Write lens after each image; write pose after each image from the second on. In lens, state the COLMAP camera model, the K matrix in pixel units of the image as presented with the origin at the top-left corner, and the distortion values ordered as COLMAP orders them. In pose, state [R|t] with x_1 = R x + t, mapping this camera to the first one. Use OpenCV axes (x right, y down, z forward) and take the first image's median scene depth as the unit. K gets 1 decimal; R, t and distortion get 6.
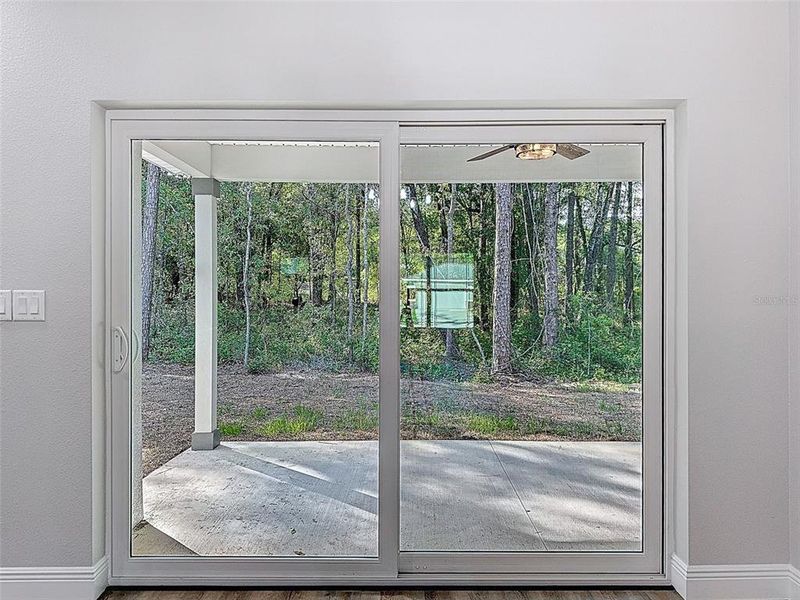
lens RADIAL K [[566.3, 0, 400.0], [0, 566.3, 300.0], [0, 0, 1]] dist [0.114203, -0.175997]
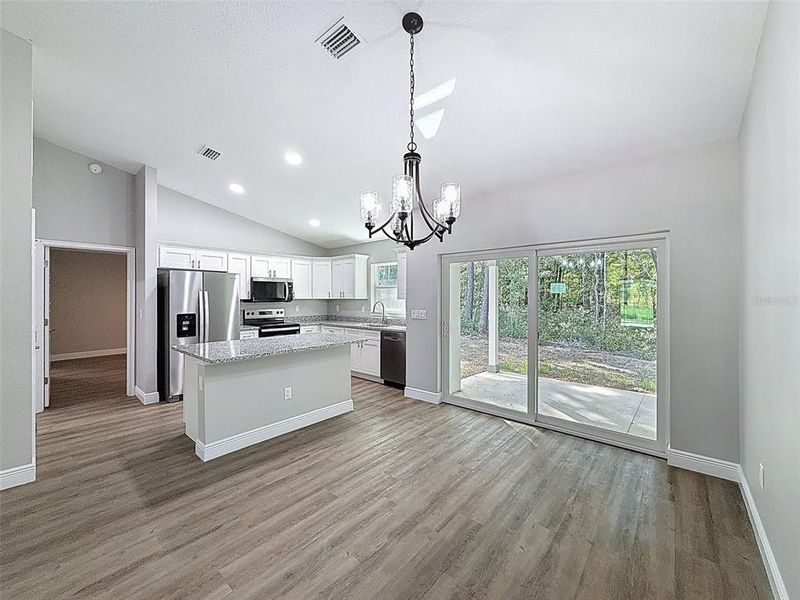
lens RADIAL K [[321.4, 0, 399.9], [0, 321.4, 296.8], [0, 0, 1]] dist [0.000218, 0.000008]
pose [[0.754642, -0.000155, -0.656137, 0.246056], [-0.010432, 0.999871, -0.012234, -0.034498], [0.656054, 0.016078, 0.754543, -0.264878]]
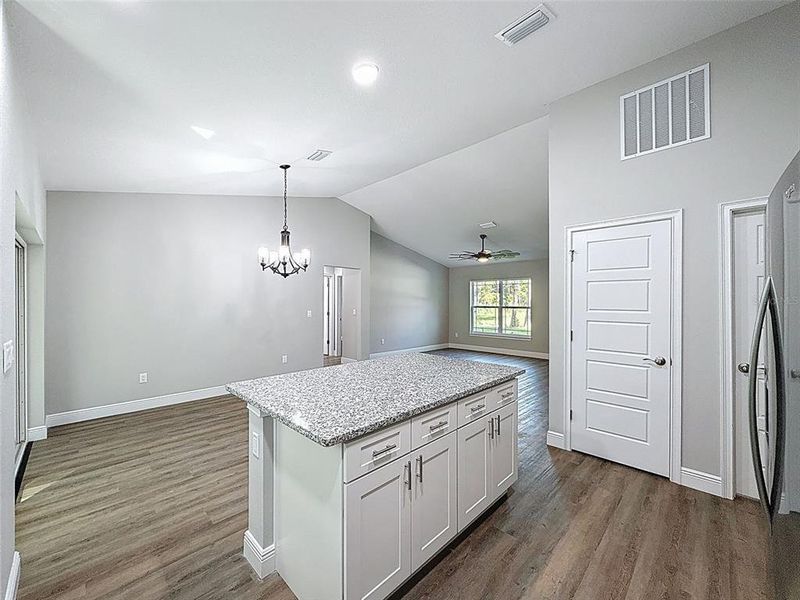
lens RADIAL K [[324.4, 0, 400.6], [0, 324.4, 301.2], [0, 0, 1]] dist [0.000139, 0.000091]
pose [[-0.713389, 0.000882, 0.700768, -0.782069], [0.011287, 0.999884, 0.010232, -0.044801], [-0.700677, 0.015209, -0.713316, 0.423865]]
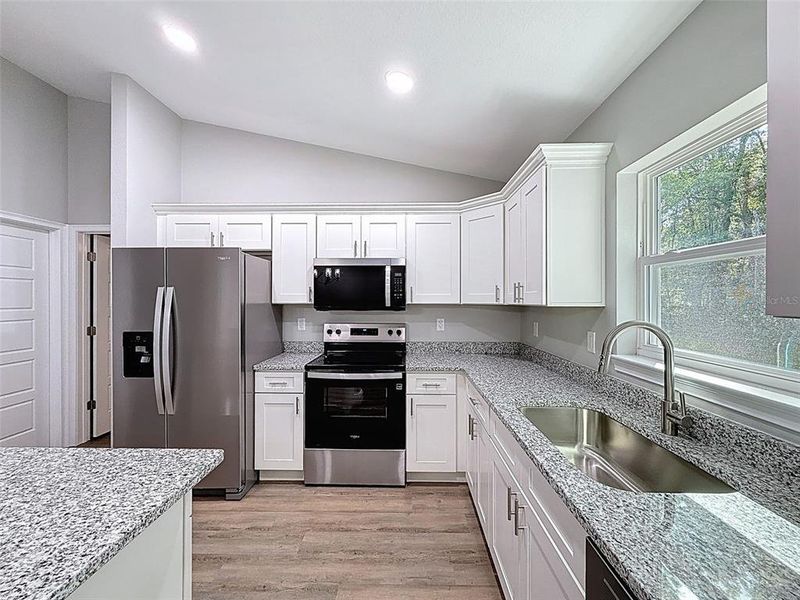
lens RADIAL K [[324.4, 0, 400.6], [0, 324.4, 301.2], [0, 0, 1]] dist [0.000139, 0.000091]
pose [[-0.019213, 0.005275, -0.999802, -0.347719], [-0.016204, 0.999853, 0.005587, -0.044609], [0.999684, 0.016308, -0.019124, 0.414434]]
